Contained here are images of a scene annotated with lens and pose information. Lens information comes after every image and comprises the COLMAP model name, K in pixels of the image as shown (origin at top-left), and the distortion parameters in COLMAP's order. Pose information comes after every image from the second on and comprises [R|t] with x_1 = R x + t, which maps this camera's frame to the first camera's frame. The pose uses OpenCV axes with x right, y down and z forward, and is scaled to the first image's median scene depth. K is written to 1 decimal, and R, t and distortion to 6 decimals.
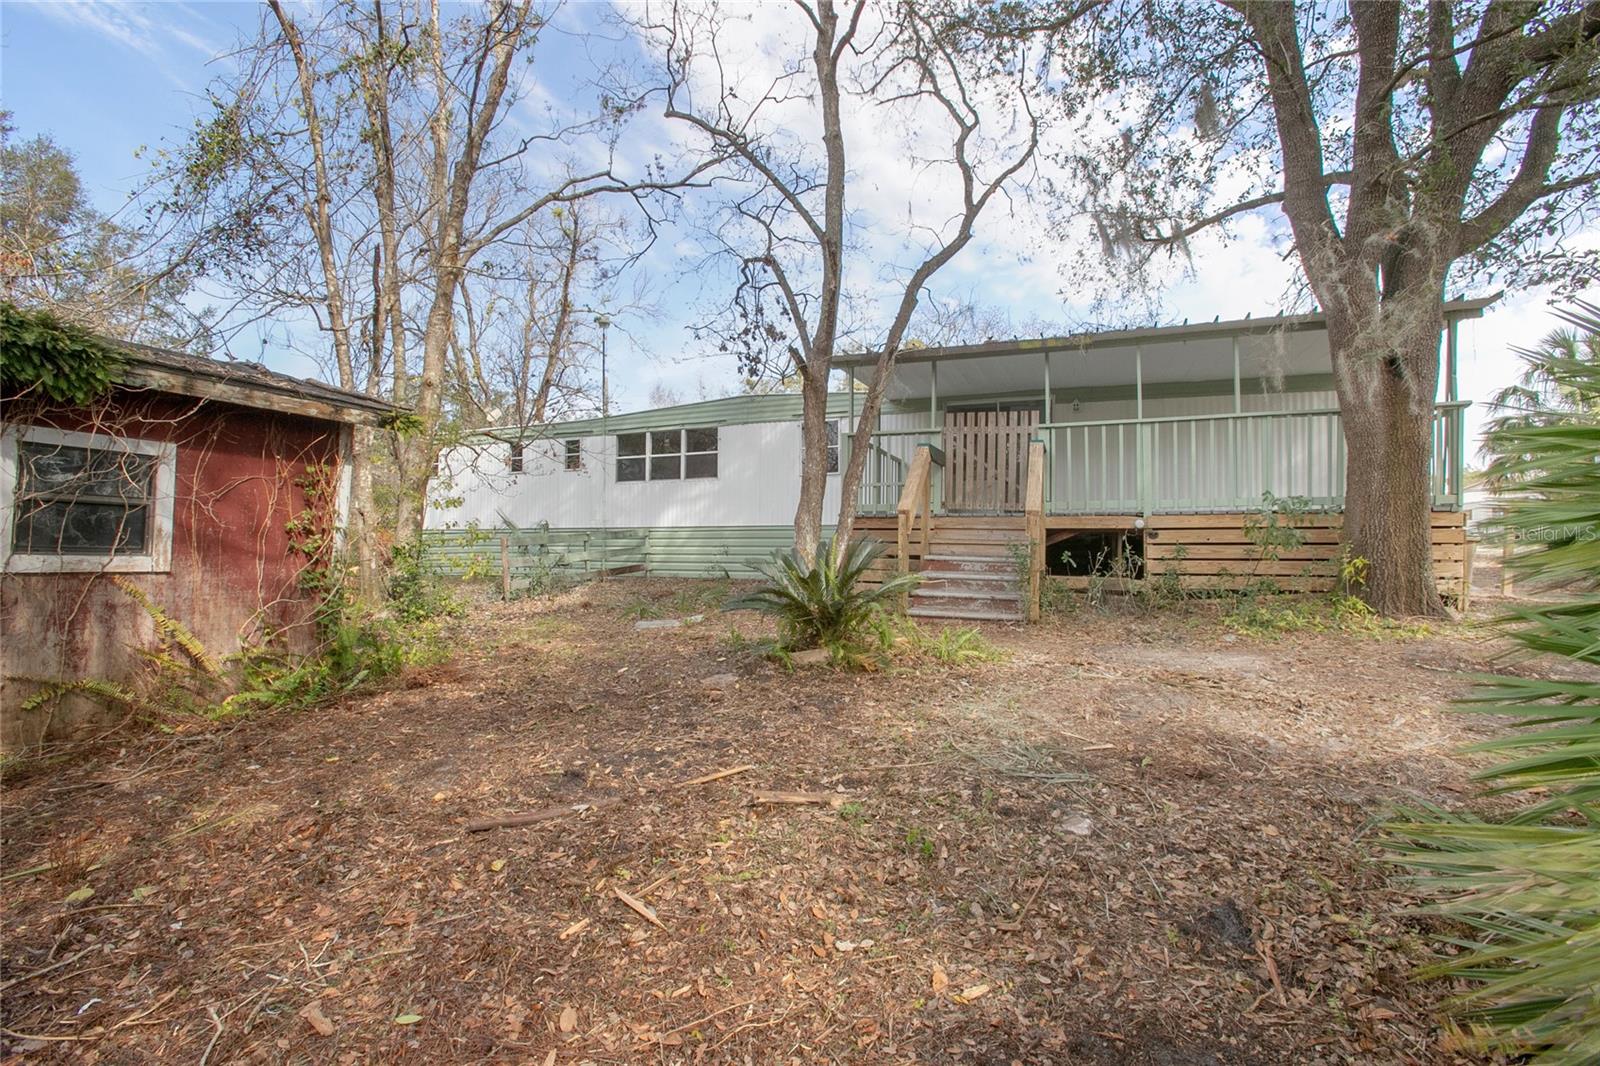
lens RADIAL K [[735.4, 0, 799.8], [0, 735.4, 535.8], [0, 0, 1]] dist [-0.057527, 0.016806]
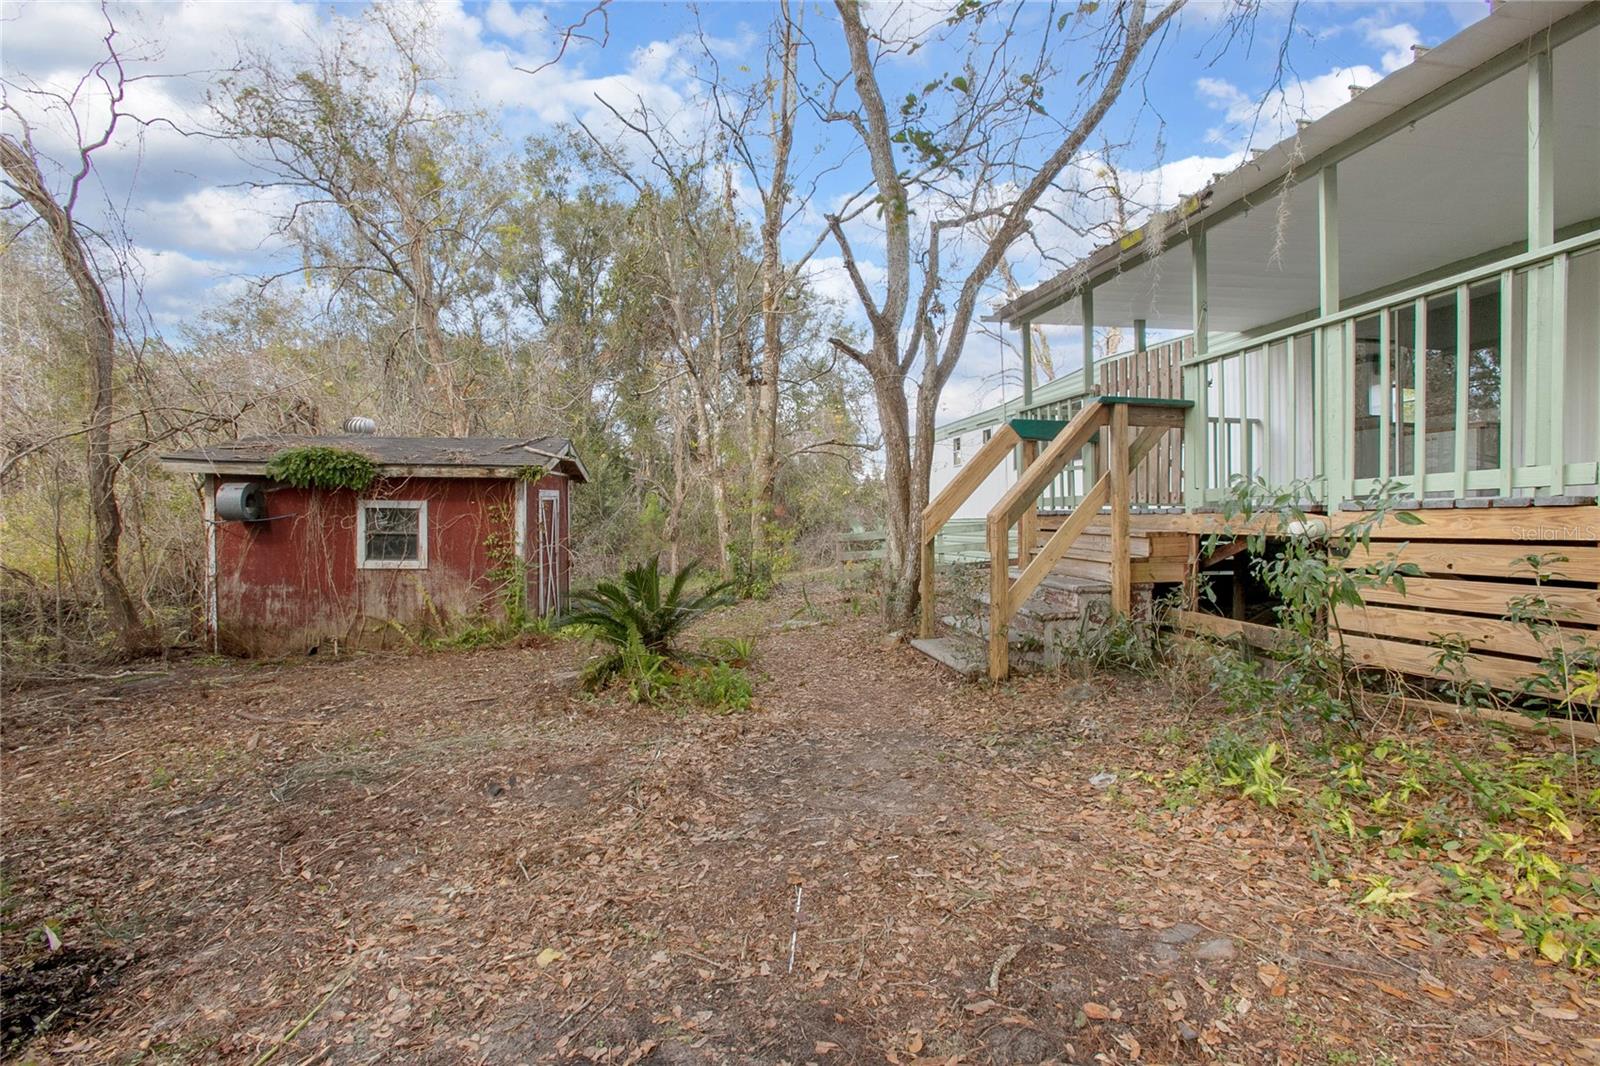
lens RADIAL K [[735.4, 0, 798.1], [0, 735.4, 537.3], [0, 0, 1]] dist [-0.057527, 0.016806]
pose [[0.540834, 0.006923, -0.841101, 1.294550], [0.023166, 0.999464, 0.023123, -0.056151], [0.840811, -0.031991, 0.540383, 0.803757]]
